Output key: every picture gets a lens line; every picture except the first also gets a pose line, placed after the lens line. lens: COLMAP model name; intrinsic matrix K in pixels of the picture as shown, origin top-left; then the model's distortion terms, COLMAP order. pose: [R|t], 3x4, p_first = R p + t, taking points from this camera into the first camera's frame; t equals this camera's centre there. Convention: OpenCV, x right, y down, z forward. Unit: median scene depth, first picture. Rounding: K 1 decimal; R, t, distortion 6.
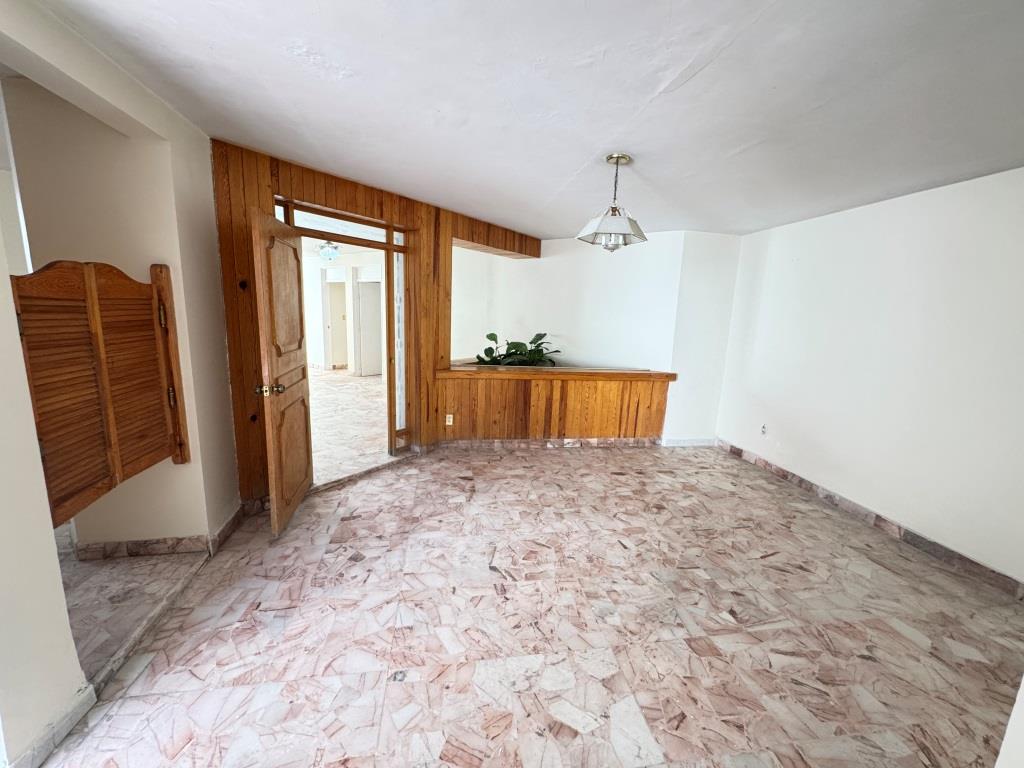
lens RADIAL K [[406.7, 0, 511.8], [0, 406.7, 382.9], [0, 0, 1]] dist [-0.002104, 0.000248]
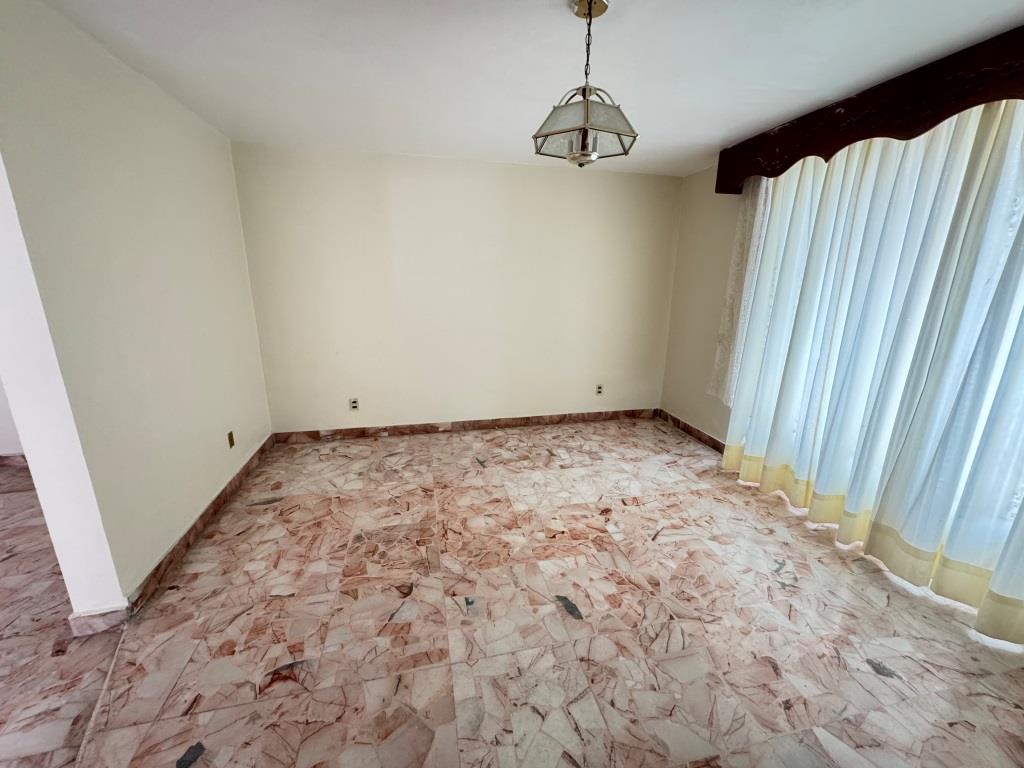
lens RADIAL K [[406.7, 0, 511.8], [0, 406.7, 382.9], [0, 0, 1]] dist [-0.002104, 0.000248]
pose [[-0.063686, -0.291069, 0.954580, -0.100139], [0.164885, 0.940307, 0.297717, 0.050433], [-0.984255, 0.176356, -0.011892, -0.270384]]
